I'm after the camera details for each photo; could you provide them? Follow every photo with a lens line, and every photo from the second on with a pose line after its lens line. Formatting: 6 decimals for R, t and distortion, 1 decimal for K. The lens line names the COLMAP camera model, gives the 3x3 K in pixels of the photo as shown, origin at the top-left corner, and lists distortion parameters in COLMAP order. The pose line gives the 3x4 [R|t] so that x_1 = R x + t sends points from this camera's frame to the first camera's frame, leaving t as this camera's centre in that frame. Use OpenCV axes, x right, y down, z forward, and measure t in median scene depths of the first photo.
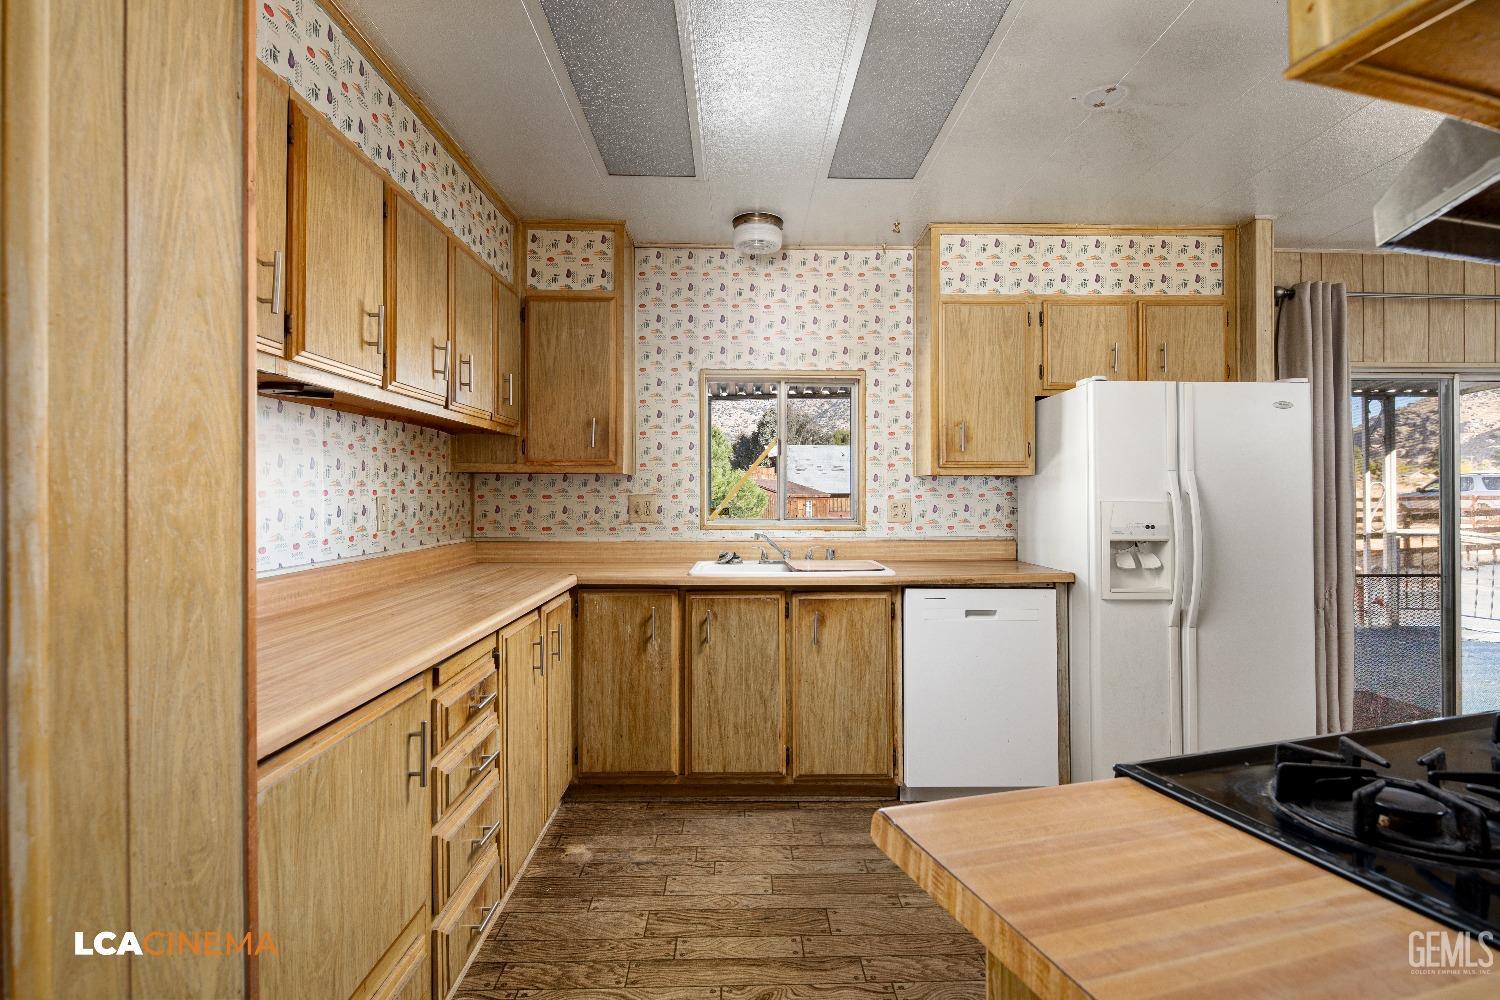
lens RADIAL K [[743.4, 0, 750.0], [0, 743.4, 500.0], [0, 0, 1]] dist [-0.002302, -0.000099]
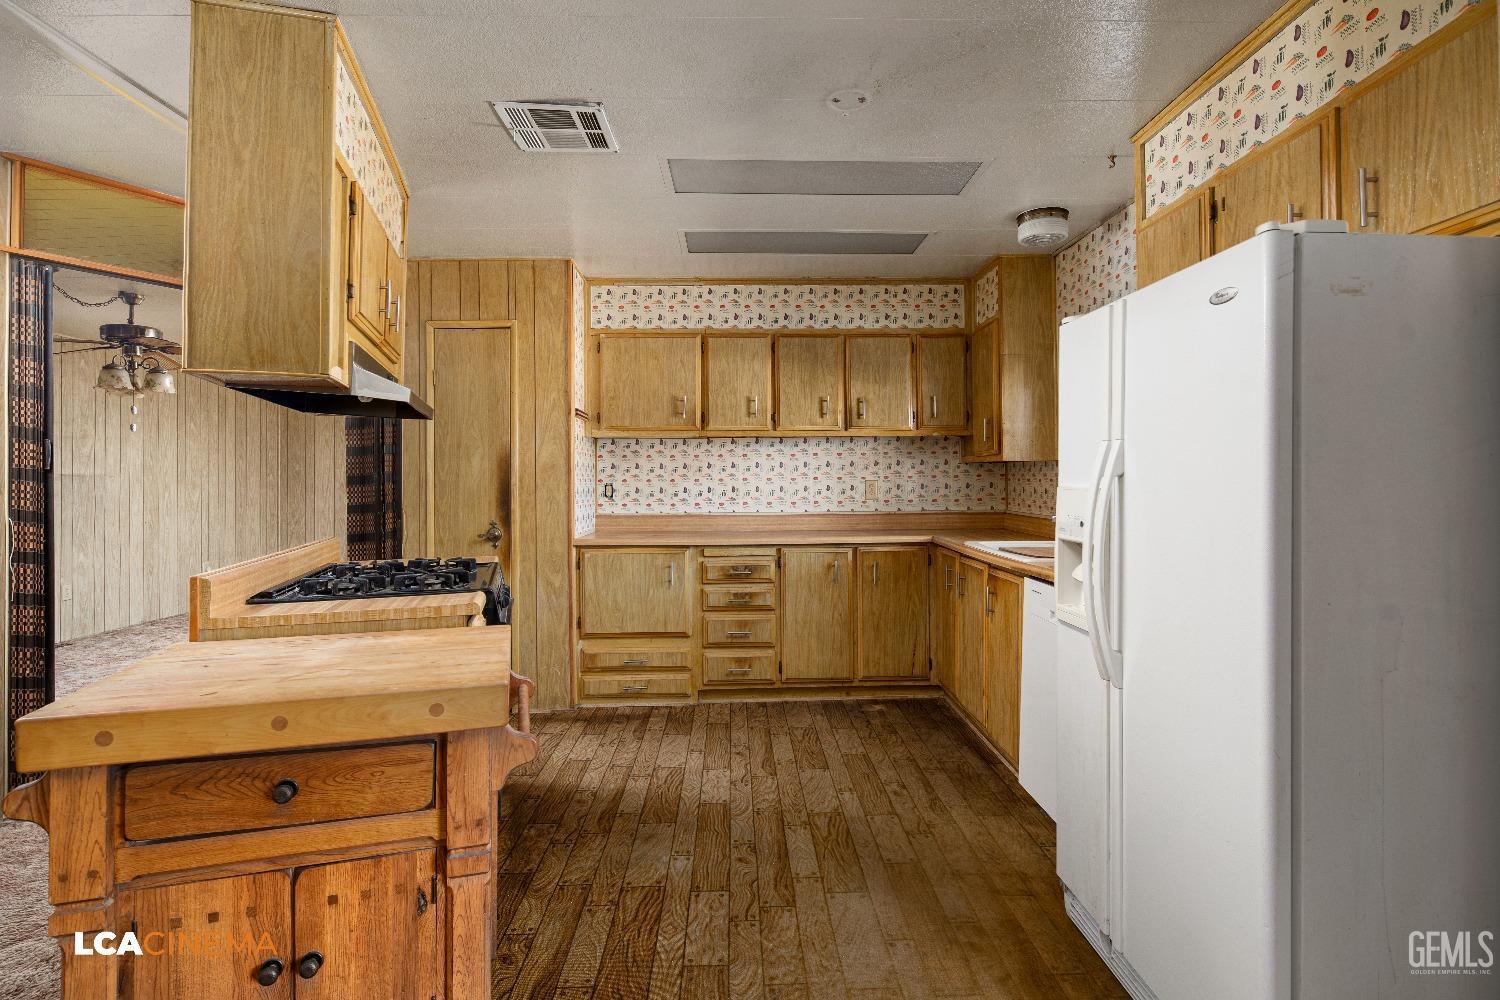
lens RADIAL K [[743.4, 0, 750.0], [0, 743.4, 500.0], [0, 0, 1]] dist [-0.002302, -0.000099]
pose [[-0.006700, 0.028159, -0.999581, 1.312391], [-0.001965, 0.999601, 0.028172, -0.005953], [0.999976, 0.002153, -0.006642, 0.740655]]
